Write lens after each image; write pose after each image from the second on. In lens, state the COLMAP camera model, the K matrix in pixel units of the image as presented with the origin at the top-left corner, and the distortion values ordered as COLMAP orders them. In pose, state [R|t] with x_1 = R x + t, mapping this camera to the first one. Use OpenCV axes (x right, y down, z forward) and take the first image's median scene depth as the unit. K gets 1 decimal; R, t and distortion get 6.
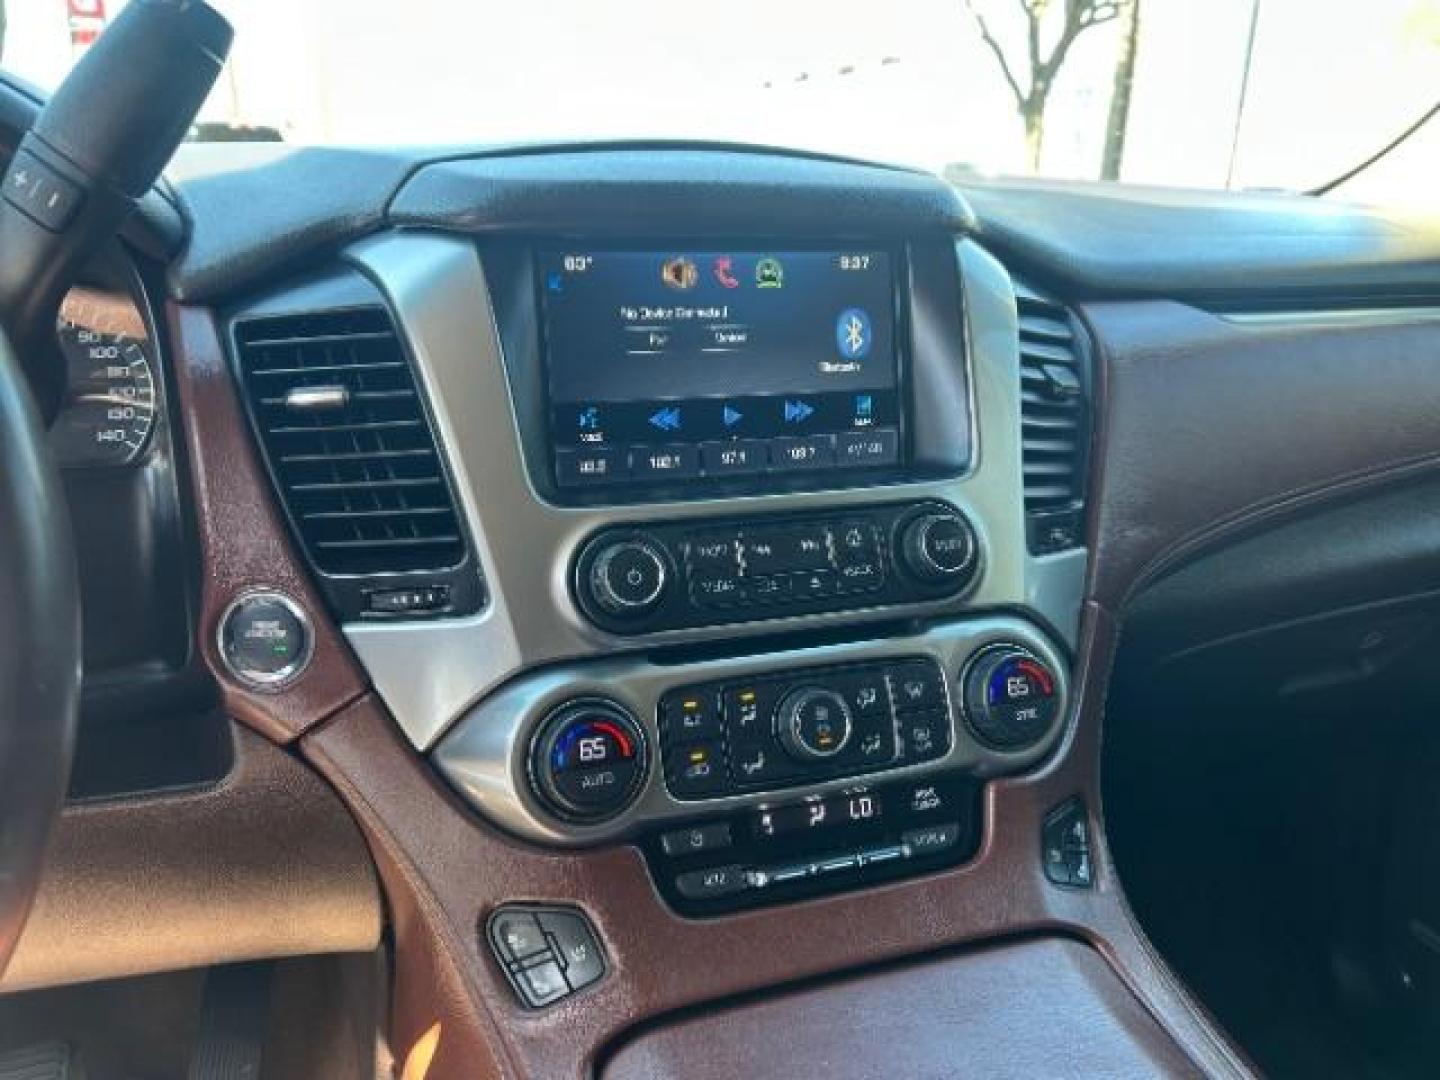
lens RADIAL K [[1130.9, 0, 720.0], [0, 1130.9, 540.0], [0, 0, 1]] dist [0.028798, -0.008574]
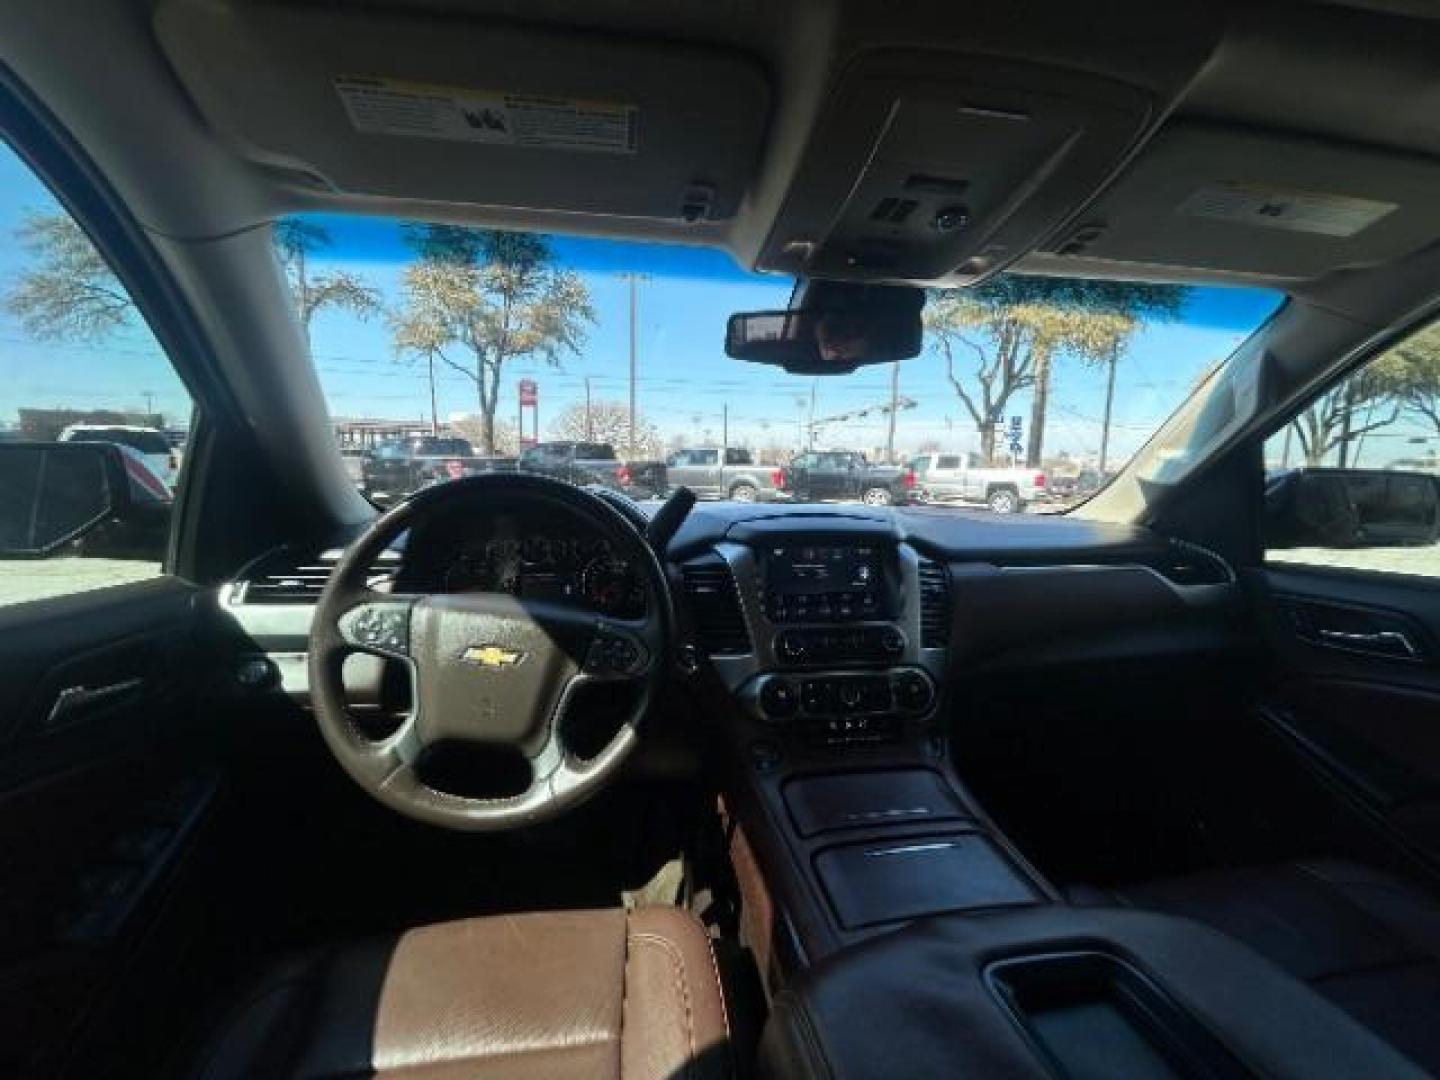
lens RADIAL K [[593.7, 0, 720.0], [0, 593.7, 540.0], [0, 0, 1]] dist [0.001354, -0.000116]
pose [[0.985718, 0.022622, -0.166876, -0.003752], [-0.051200, 0.984285, -0.169001, 0.025870], [0.160430, 0.175131, 0.971386, -0.681776]]
